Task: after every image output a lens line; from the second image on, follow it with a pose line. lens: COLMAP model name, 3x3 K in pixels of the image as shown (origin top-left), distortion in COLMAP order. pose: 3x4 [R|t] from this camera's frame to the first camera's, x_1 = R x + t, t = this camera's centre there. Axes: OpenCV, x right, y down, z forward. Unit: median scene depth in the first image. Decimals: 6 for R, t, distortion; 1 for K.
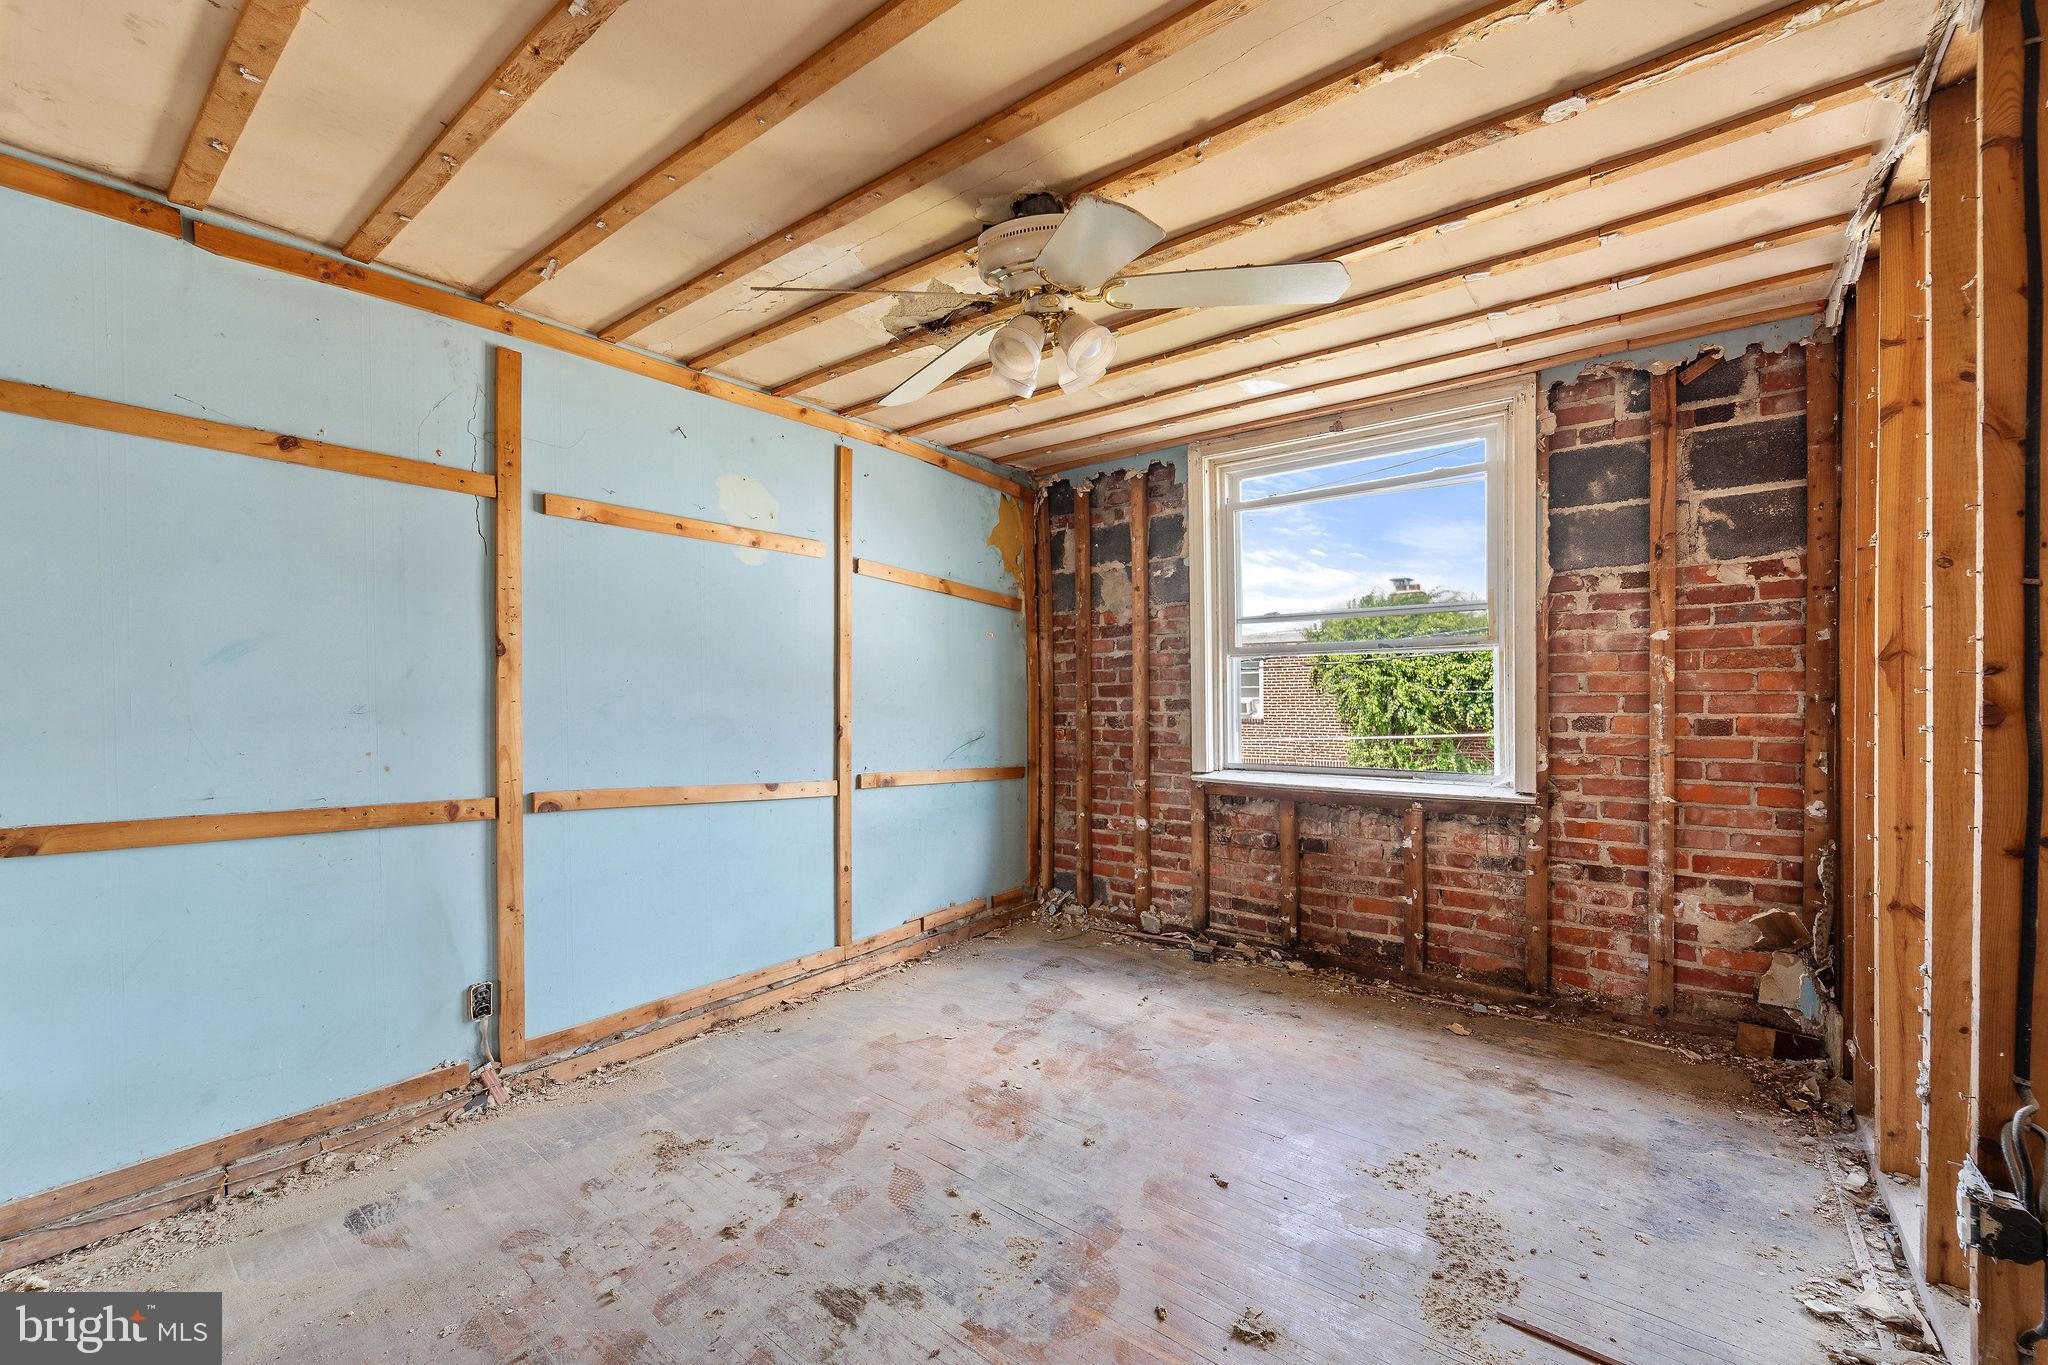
lens RADIAL K [[828.5, 0, 1020.3], [0, 828.5, 702.0], [0, 0, 1]] dist [-0.000328, -0.000277]
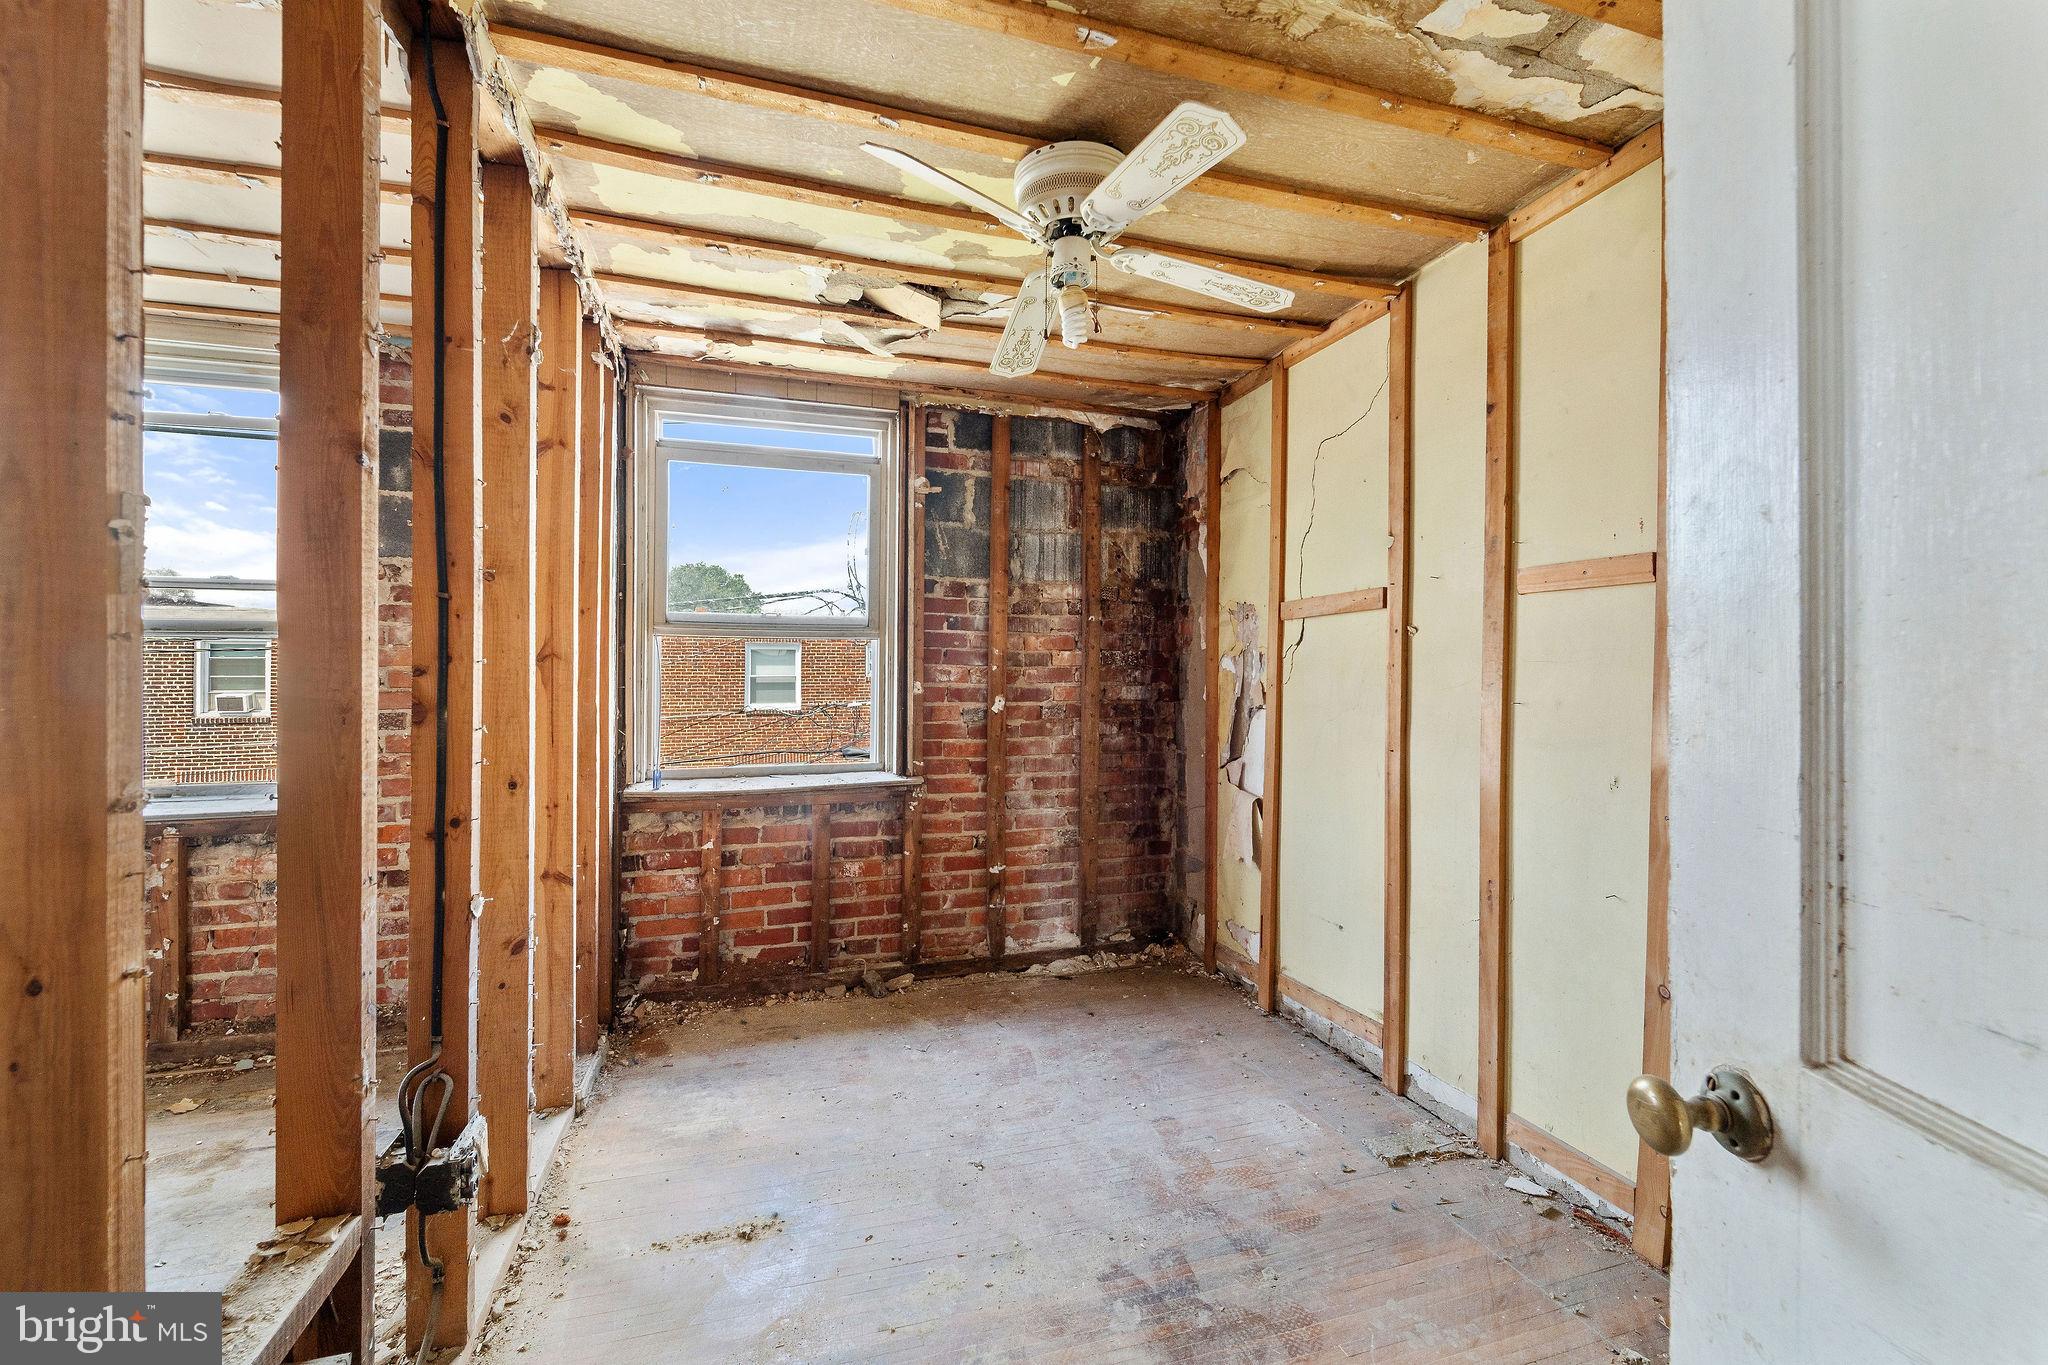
lens RADIAL K [[825.6, 0, 1024.0], [0, 825.6, 682.5], [0, 0, 1]] dist [-0.000691, -0.000262]
pose [[0.565679, 0.002999, 0.824620, 0.297202], [0.007535, 0.999933, -0.008805, -0.003916], [-0.824591, 0.011194, 0.565618, -0.121405]]
